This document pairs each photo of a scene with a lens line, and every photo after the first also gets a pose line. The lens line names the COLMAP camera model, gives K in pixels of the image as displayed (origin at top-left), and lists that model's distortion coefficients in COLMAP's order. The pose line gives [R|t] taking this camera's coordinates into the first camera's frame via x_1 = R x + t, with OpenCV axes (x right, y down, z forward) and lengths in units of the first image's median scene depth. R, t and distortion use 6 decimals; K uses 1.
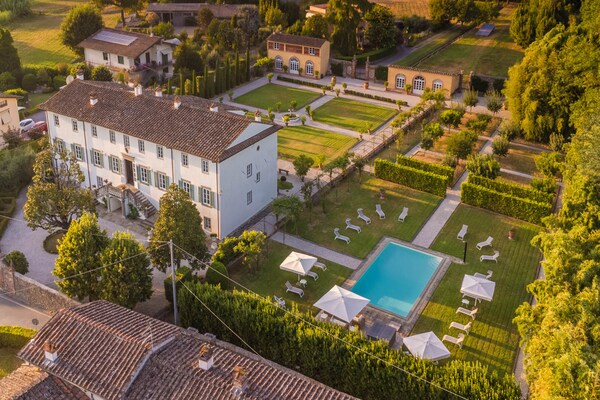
lens RADIAL K [[535.0, 0, 300.0], [0, 535.0, 200.0], [0, 0, 1]] dist [-0.010324, 0.002925]
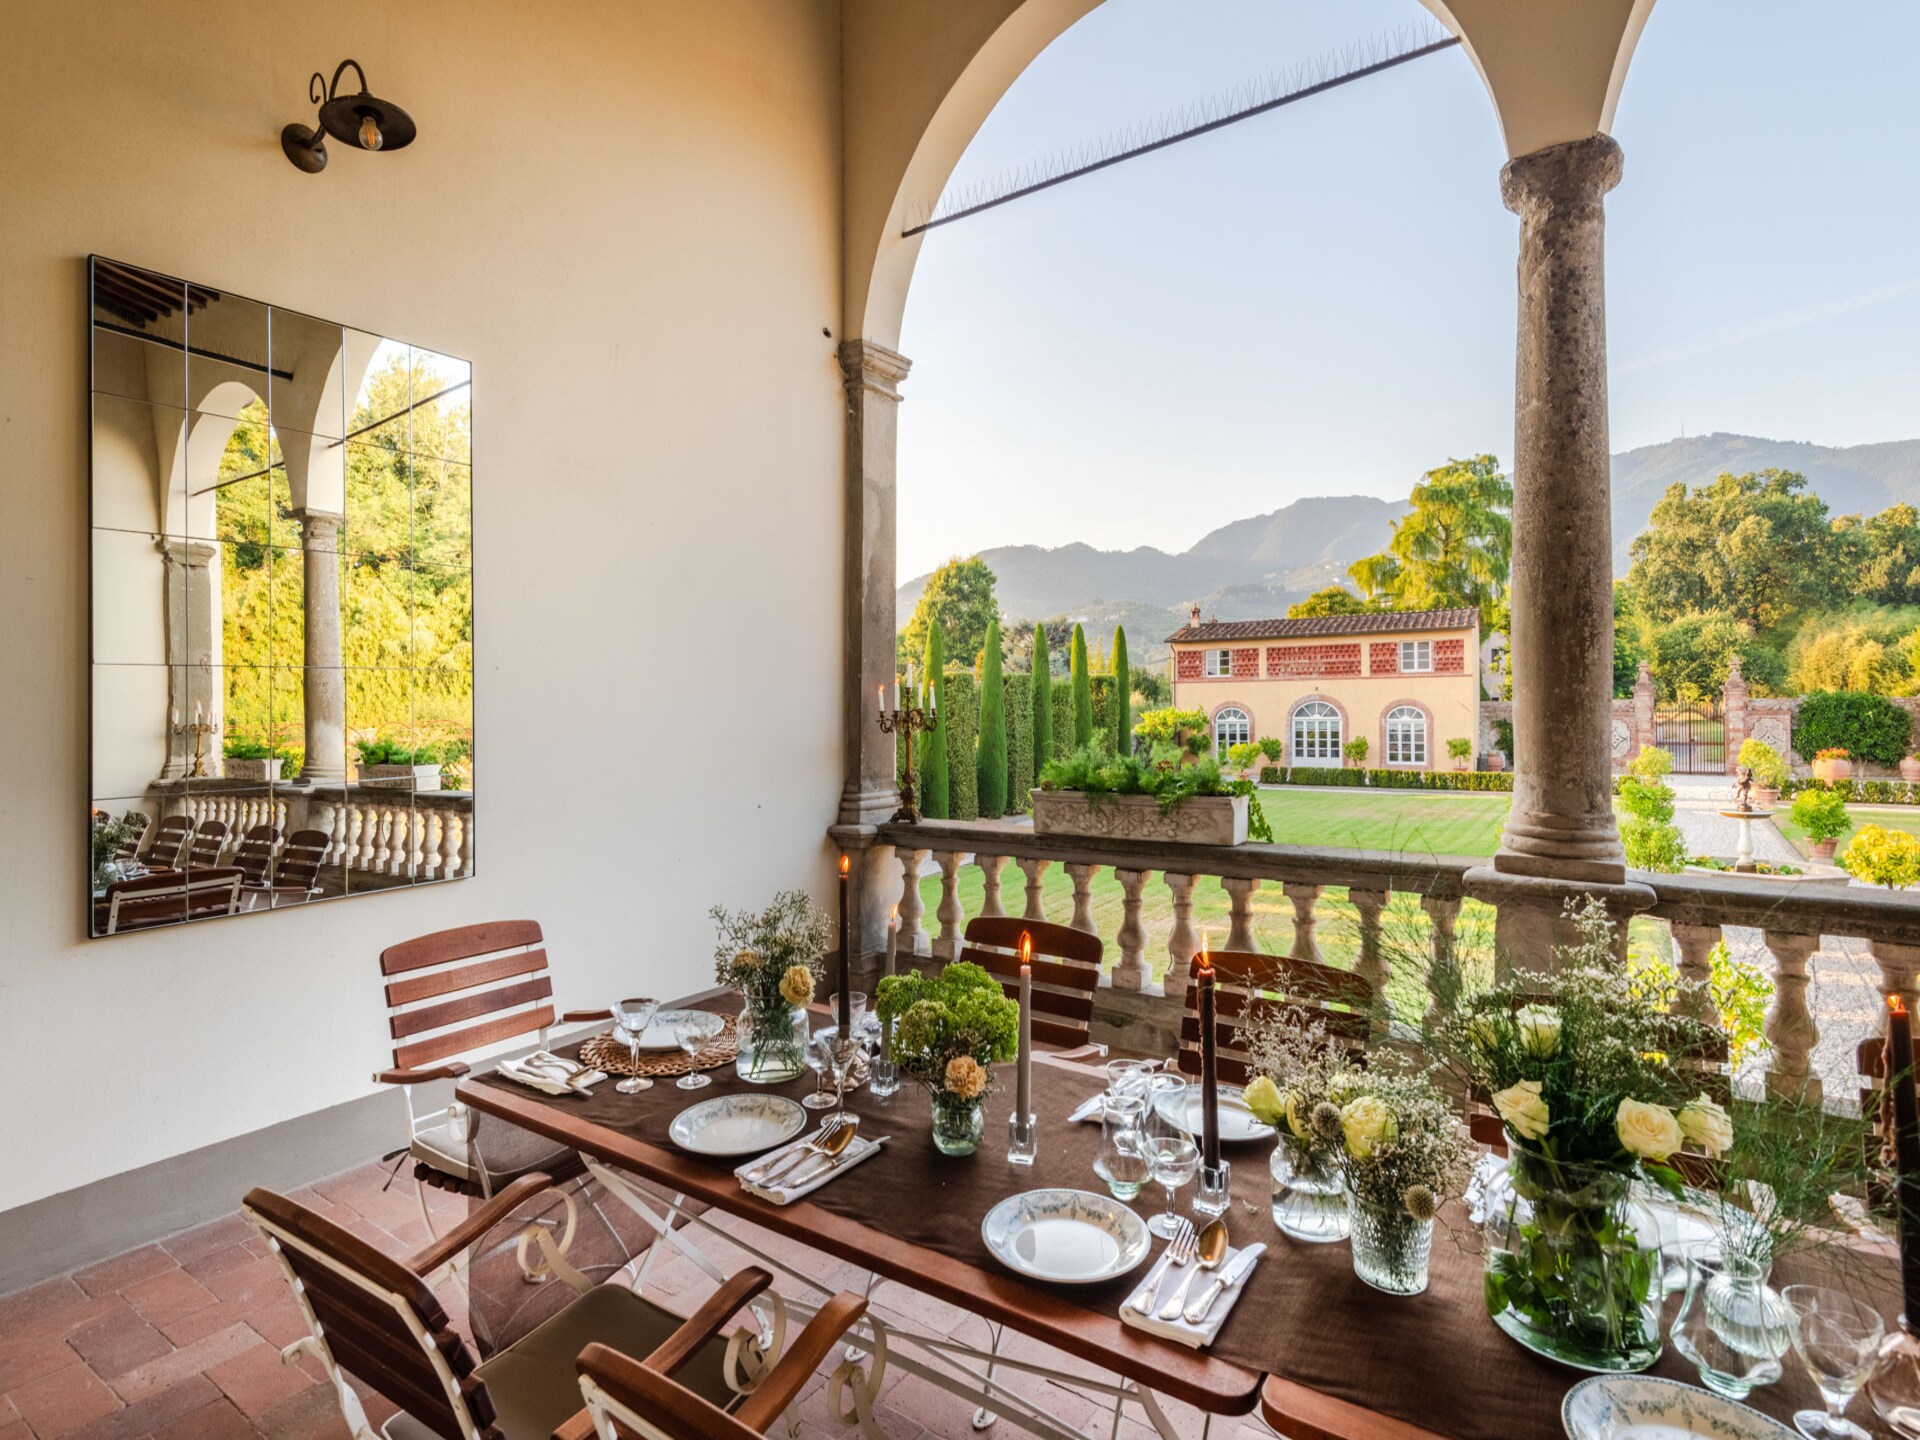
lens RADIAL K [[976.9, 0, 950.9], [0, 976.9, 699.3], [0, 0, 1]] dist [0.030689, -0.021268]
pose [[0.998501, -0.016345, -0.052234, -0.231954], [-0.011263, 0.872574, -0.488352, -0.118862], [0.053560, 0.488208, 0.871082, 1.087261]]
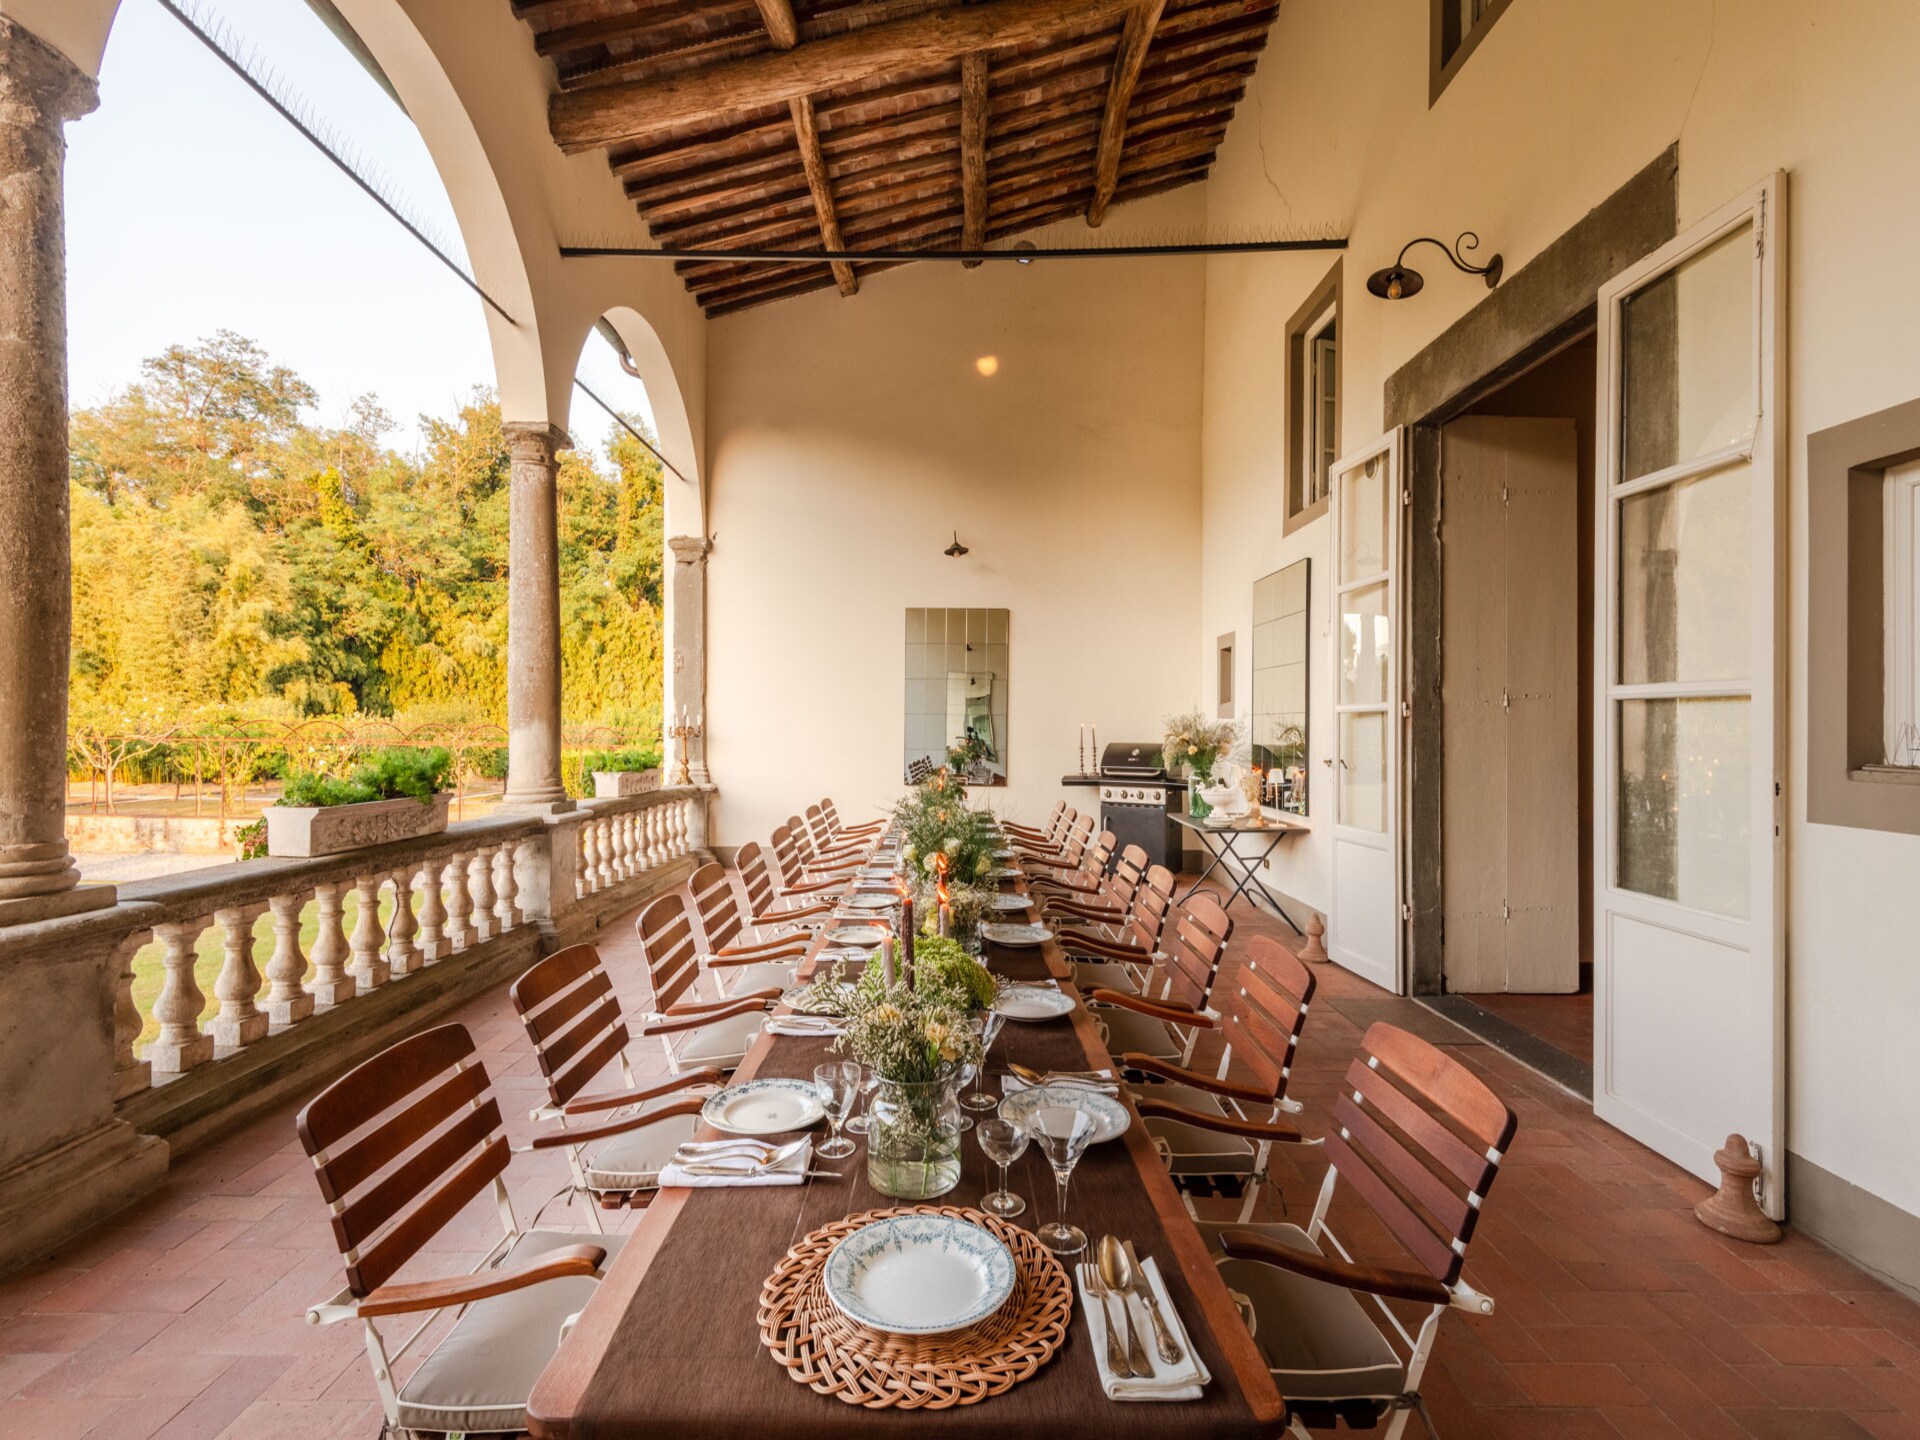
lens RADIAL K [[860.4, 0, 954.3], [0, 860.4, 719.1], [0, 0, 1]] dist [0.043681, -0.028545]
pose [[-0.523192, -0.004123, 0.852205, -0.256098], [0.402202, 0.880421, 0.251182, -0.136791], [-0.751334, 0.474175, -0.458971, 1.120463]]
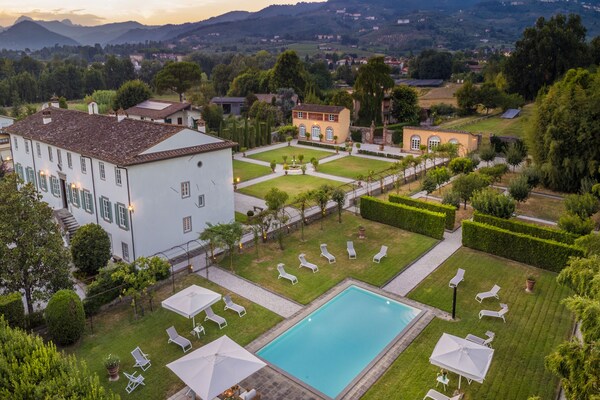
lens RADIAL K [[423.0, 0, 312.6], [0, 423.0, 212.5], [0, 0, 1]] dist [0.000981, -0.004672]
pose [[0.991388, 0.028268, -0.127870, 0.159208], [-0.048766, 0.985890, -0.160136, 0.064400], [0.121539, 0.164992, 0.978778, 0.355012]]
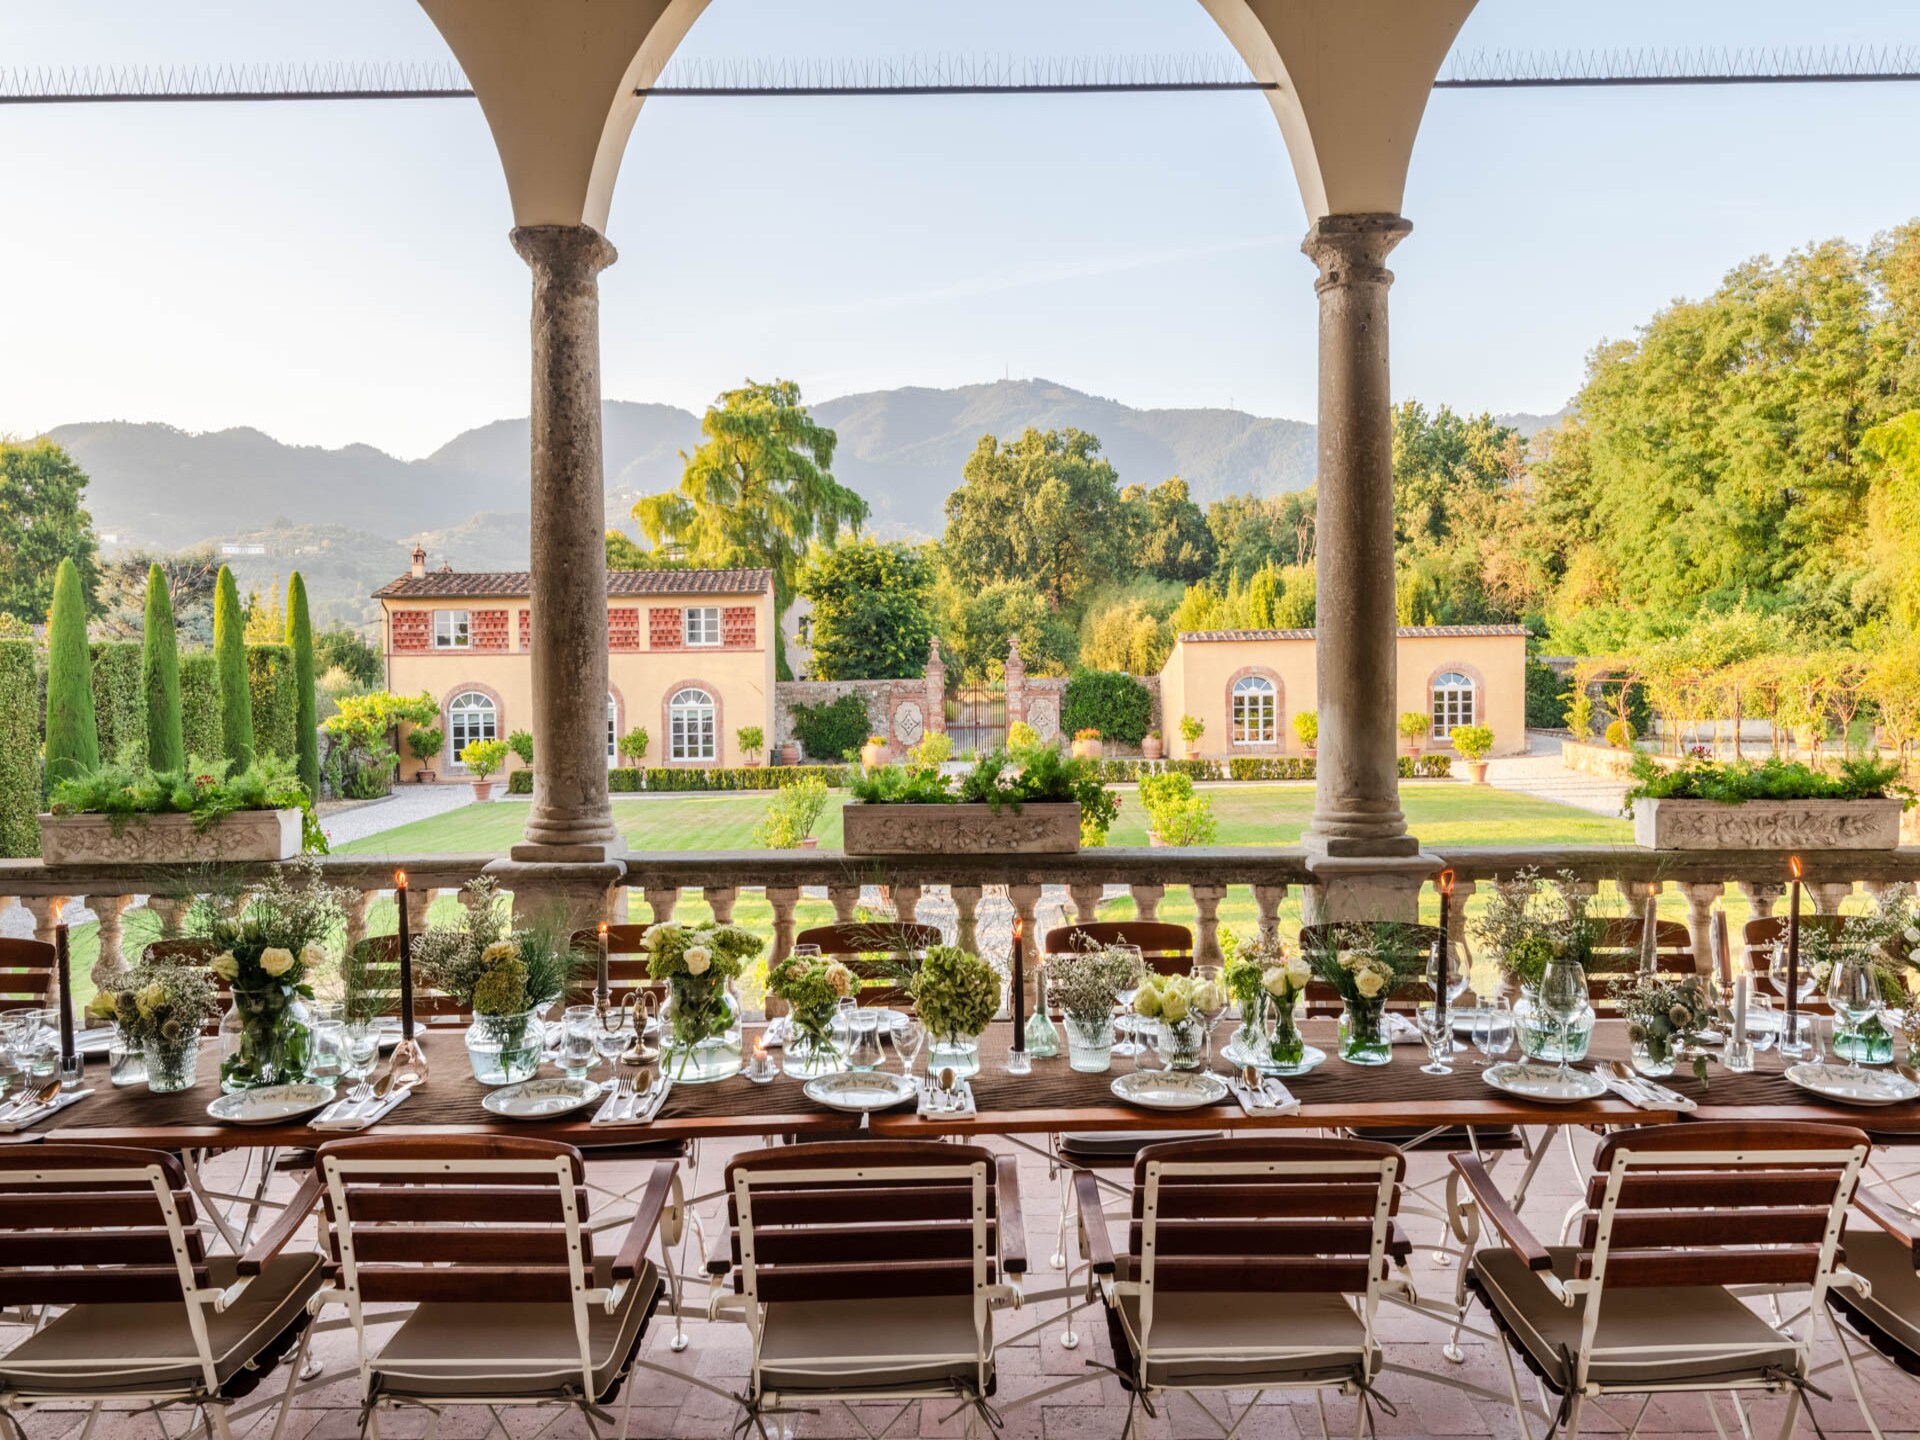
lens RADIAL K [[1376.1, 0, 950.2], [0, 1376.1, 718.7], [0, 0, 1]] dist [0.029126, -0.022110]
pose [[0.855345, -0.033816, 0.516954, -0.226148], [0.266363, 0.884574, -0.382856, -0.105866], [-0.444338, 0.465172, 0.765624, 1.060325]]
